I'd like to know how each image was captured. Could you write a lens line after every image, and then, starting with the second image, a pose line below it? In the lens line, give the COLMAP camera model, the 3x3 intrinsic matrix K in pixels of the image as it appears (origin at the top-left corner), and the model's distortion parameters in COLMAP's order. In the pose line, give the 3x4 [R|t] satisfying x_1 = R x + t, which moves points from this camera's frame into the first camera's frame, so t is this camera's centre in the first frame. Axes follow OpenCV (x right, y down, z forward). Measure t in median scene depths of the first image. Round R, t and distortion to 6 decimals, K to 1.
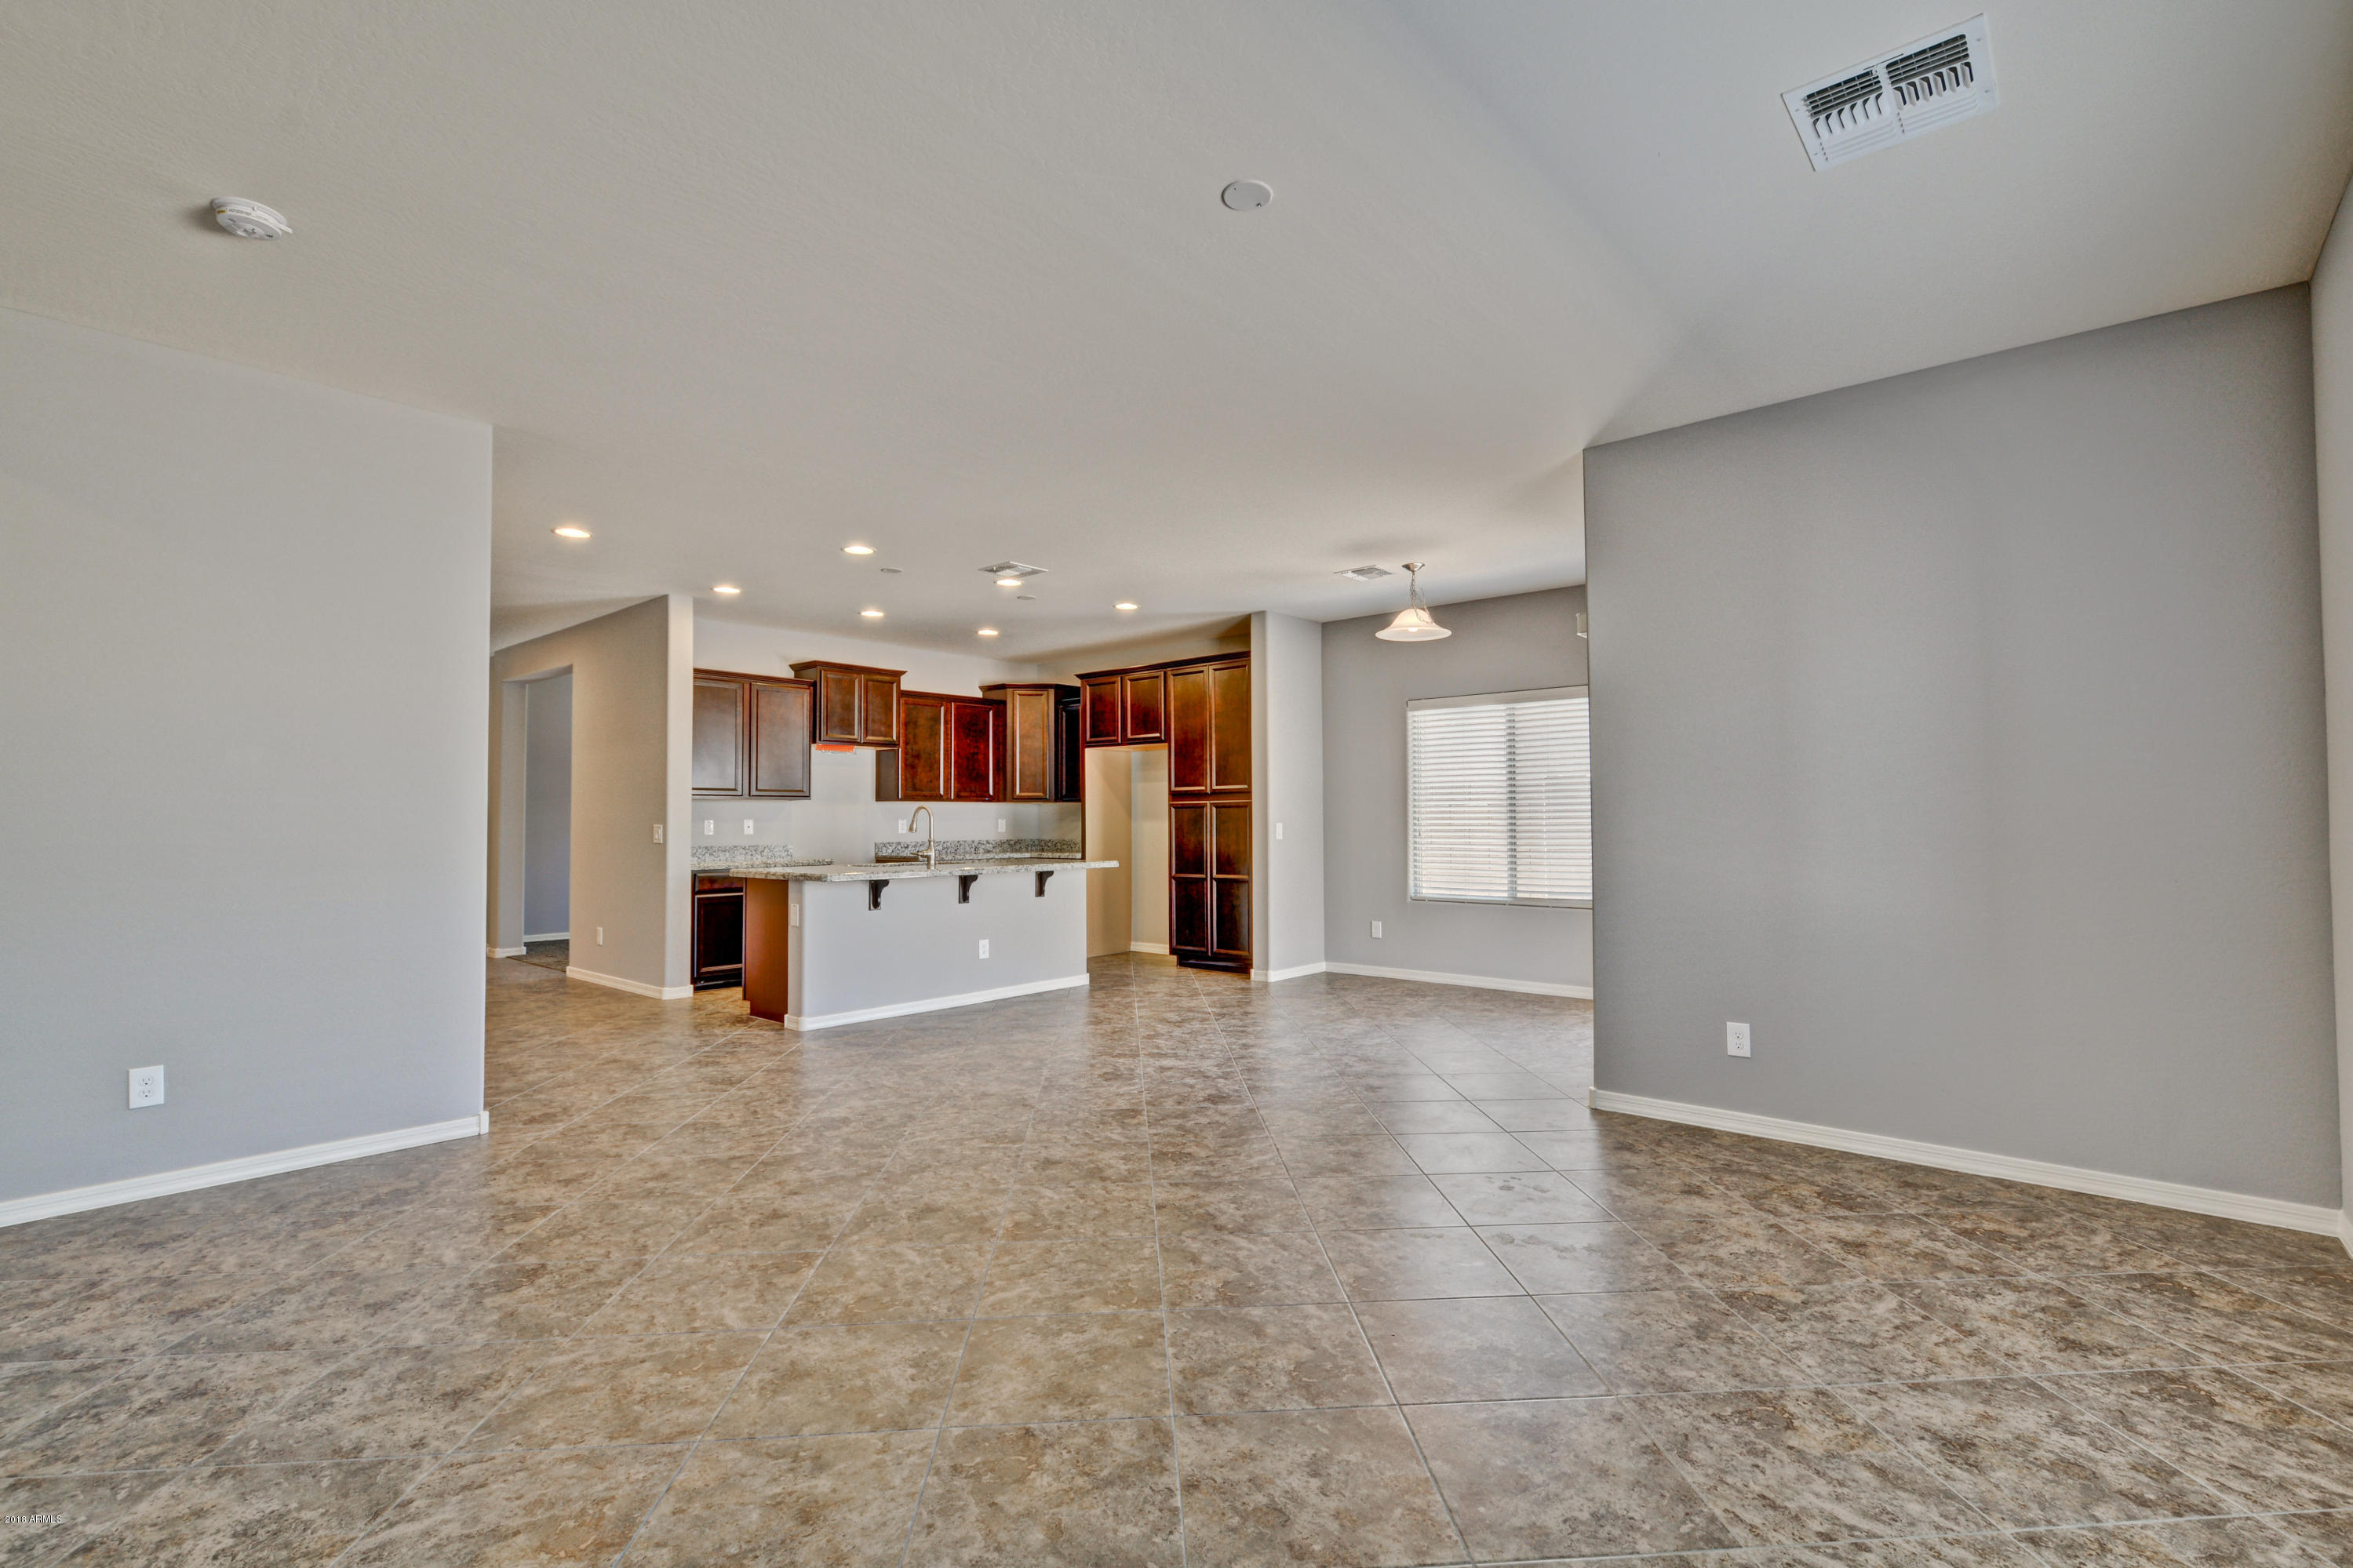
lens RADIAL K [[1034.8, 0, 1197.5], [0, 1034.8, 798.3], [0, 0, 1]] dist [0.001921, -0.002598]
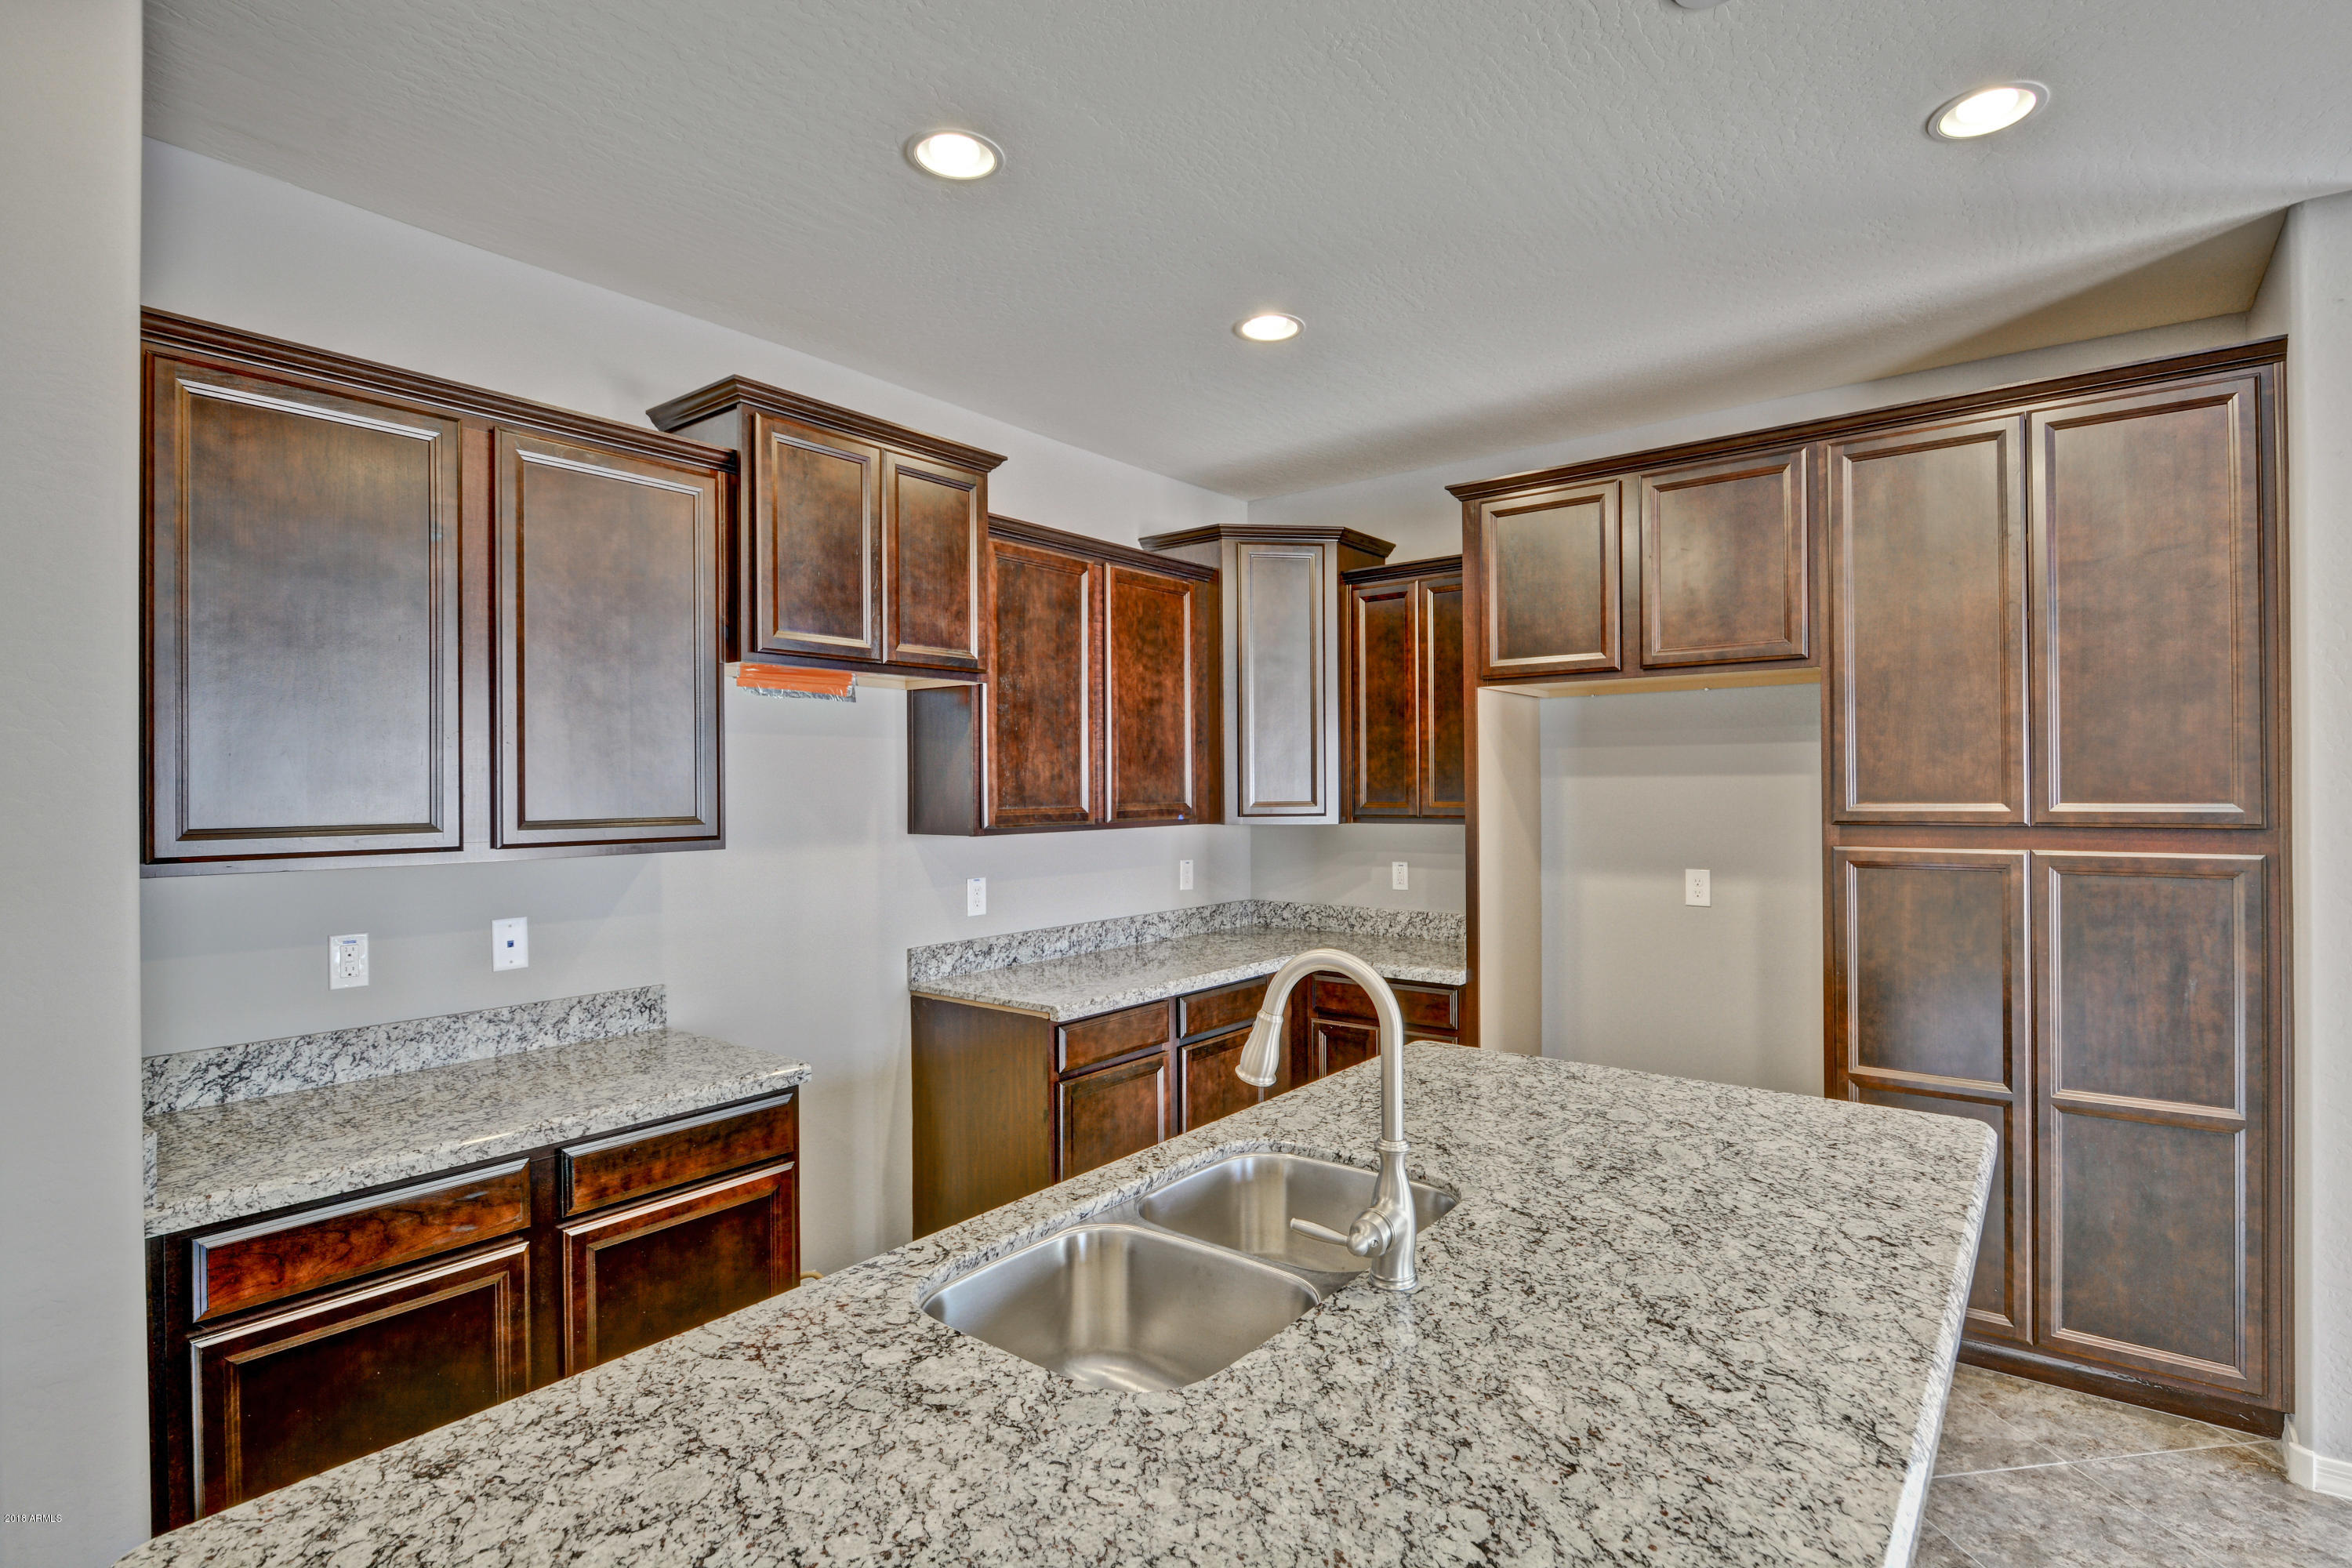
lens RADIAL K [[1110.5, 0, 1208.6], [0, 1110.5, 787.8], [0, 0, 1]] dist [0.001835, -0.009518]
pose [[0.998235, -0.001123, 0.059372, -0.250456], [-0.000232, 0.999740, 0.022807, -0.023225], [-0.059383, -0.022780, 0.997975, 0.665267]]
